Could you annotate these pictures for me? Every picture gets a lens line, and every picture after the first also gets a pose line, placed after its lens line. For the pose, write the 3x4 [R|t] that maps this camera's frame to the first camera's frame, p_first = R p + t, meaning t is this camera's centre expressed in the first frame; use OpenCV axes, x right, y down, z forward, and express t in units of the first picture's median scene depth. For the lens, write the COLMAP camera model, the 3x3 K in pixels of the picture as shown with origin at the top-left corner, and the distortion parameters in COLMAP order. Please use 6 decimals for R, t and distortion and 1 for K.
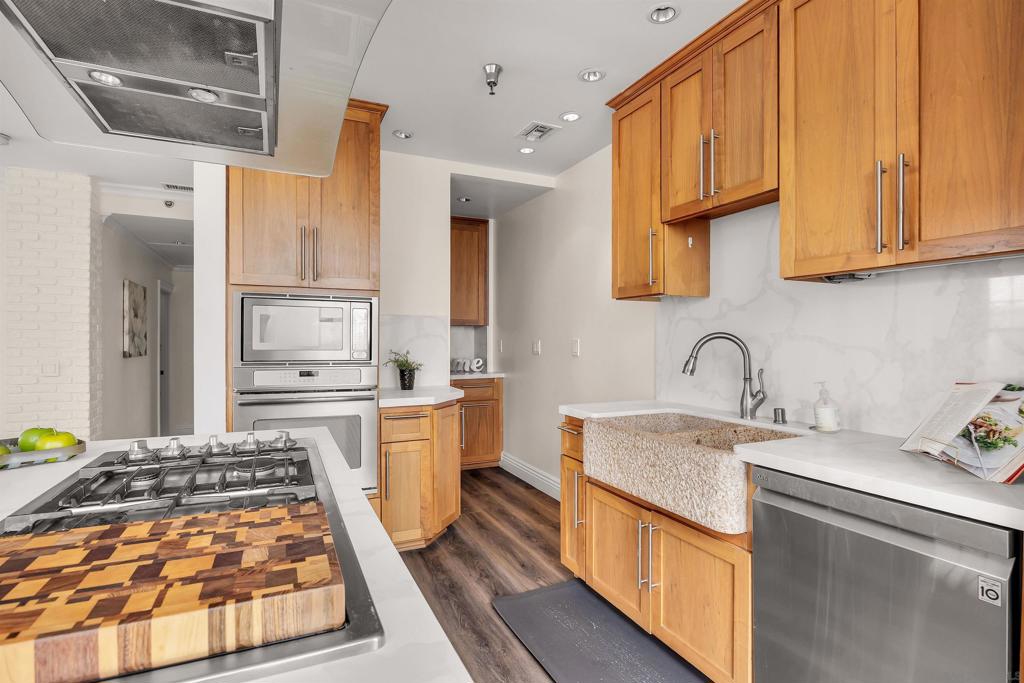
lens RADIAL K [[516.4, 0, 516.5], [0, 516.4, 336.3], [0, 0, 1]] dist [0.003372, 0.000122]
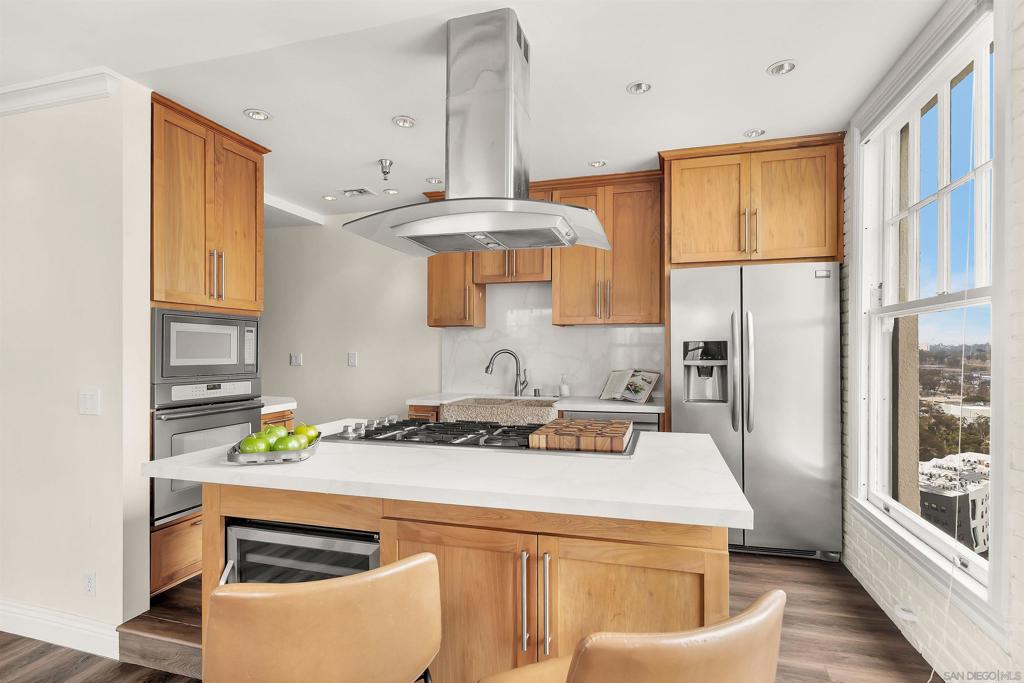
lens RADIAL K [[516.4, 0, 511.3], [0, 516.4, 347.7], [0, 0, 1]] dist [0.003372, 0.000122]
pose [[0.673776, 0.001759, 0.738933, -0.924254], [-0.004735, 0.999987, 0.001936, -0.017094], [-0.738920, -0.004803, 0.673776, -0.220890]]
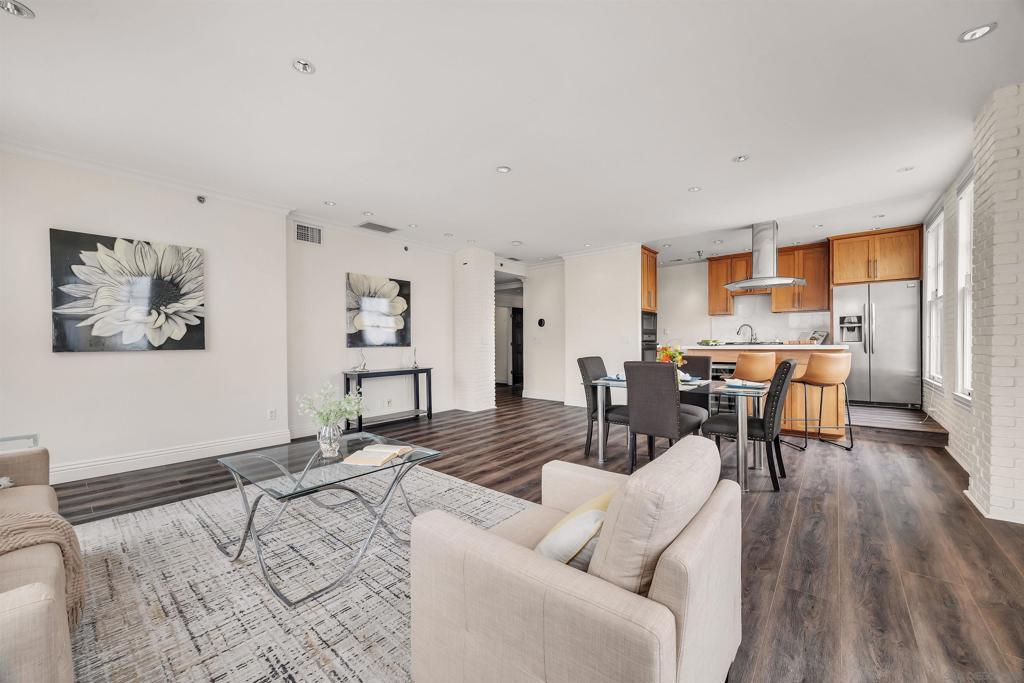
lens RADIAL K [[416.2, 0, 514.5], [0, 416.2, 345.9], [0, 0, 1]] dist [-0.002078, -0.000088]
pose [[0.894022, -0.010853, 0.447891, -2.726913], [0.006637, 0.999918, 0.010980, 0.116471], [-0.447974, -0.006844, 0.894021, -1.117287]]
